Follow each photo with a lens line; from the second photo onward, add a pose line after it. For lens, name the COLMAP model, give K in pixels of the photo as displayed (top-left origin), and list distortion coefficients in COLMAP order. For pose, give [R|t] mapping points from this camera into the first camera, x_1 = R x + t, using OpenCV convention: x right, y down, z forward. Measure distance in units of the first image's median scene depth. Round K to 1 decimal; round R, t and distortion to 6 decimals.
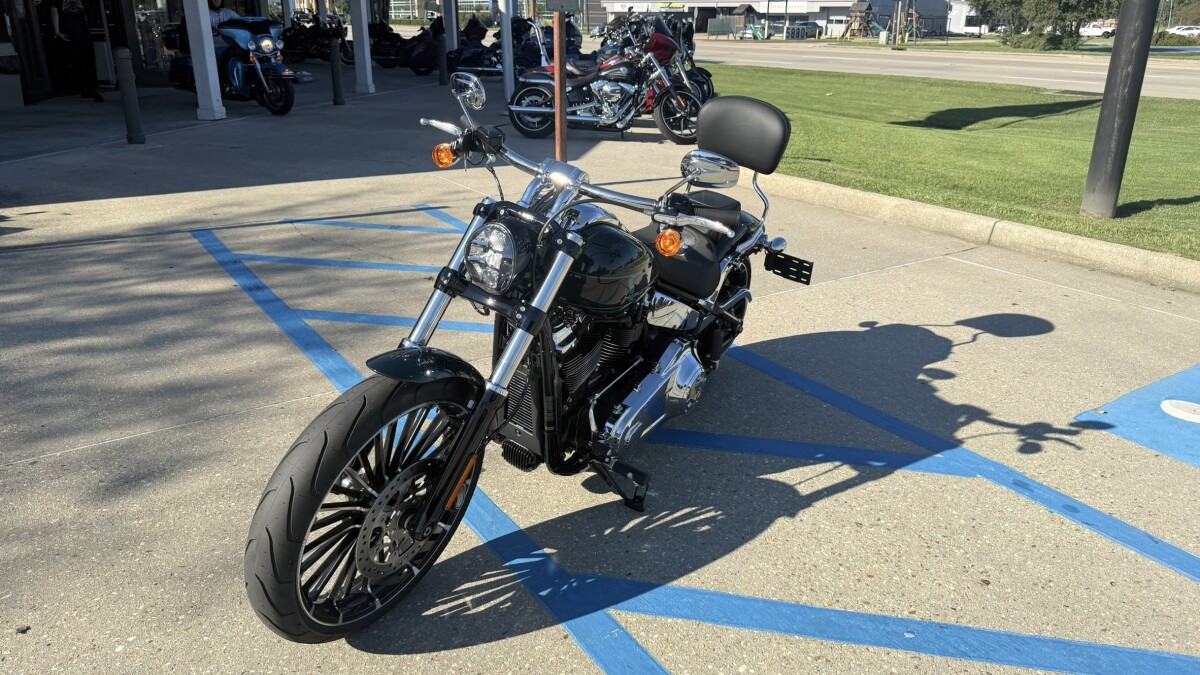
lens RADIAL K [[854.5, 0, 600.0], [0, 854.5, 337.5], [0, 0, 1]] dist [0.082491, -0.088252]
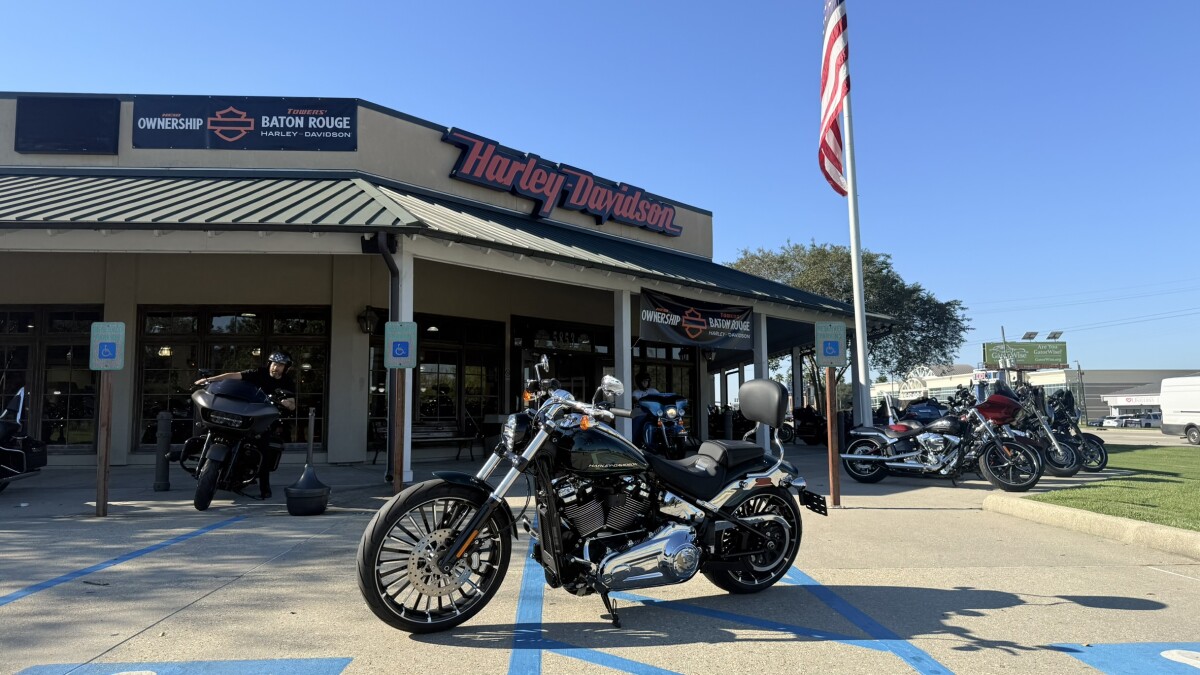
lens RADIAL K [[840.2, 0, 587.5], [0, 840.2, 343.0], [0, 0, 1]] dist [0.063194, -0.084331]
pose [[0.851008, -0.058124, -0.521927, 0.212950], [-0.170988, 0.909032, -0.380031, 0.086397], [0.496537, 0.412652, 0.763655, -0.094387]]
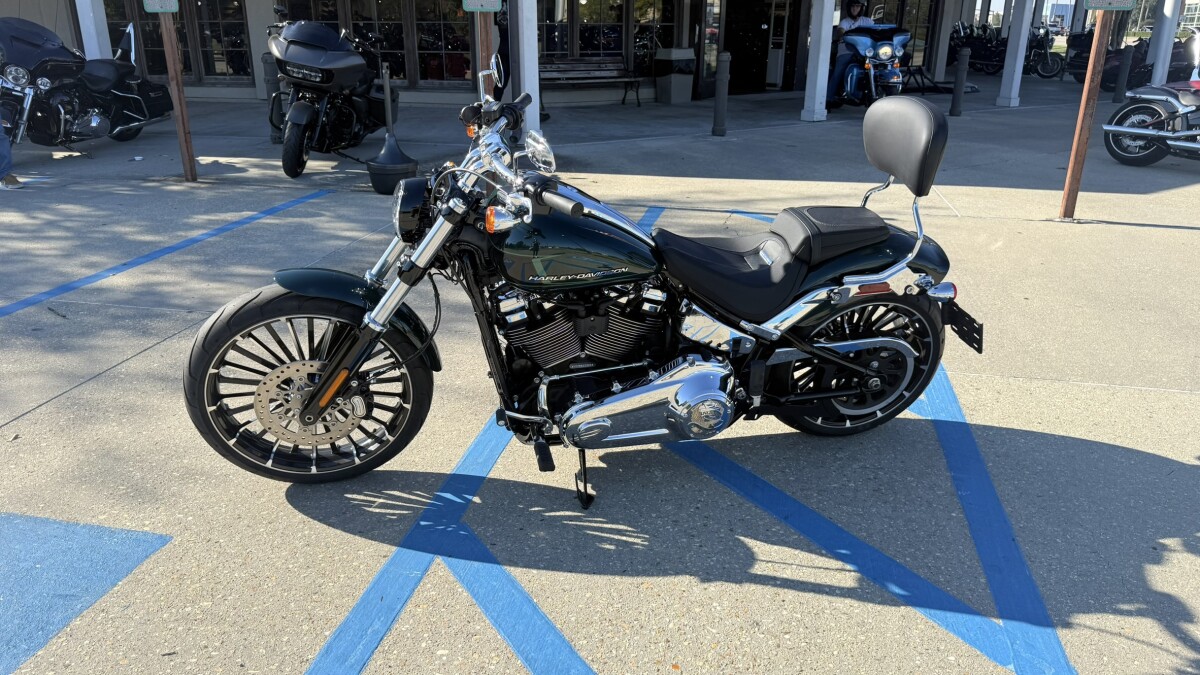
lens RADIAL K [[840.2, 0, 587.5], [0, 840.2, 343.0], [0, 0, 1]] dist [0.063194, -0.084331]
pose [[0.687154, 0.249129, -0.682462, 0.175552], [-0.249987, 0.963086, 0.099864, -0.020078], [0.682148, 0.101985, 0.724067, 0.076904]]
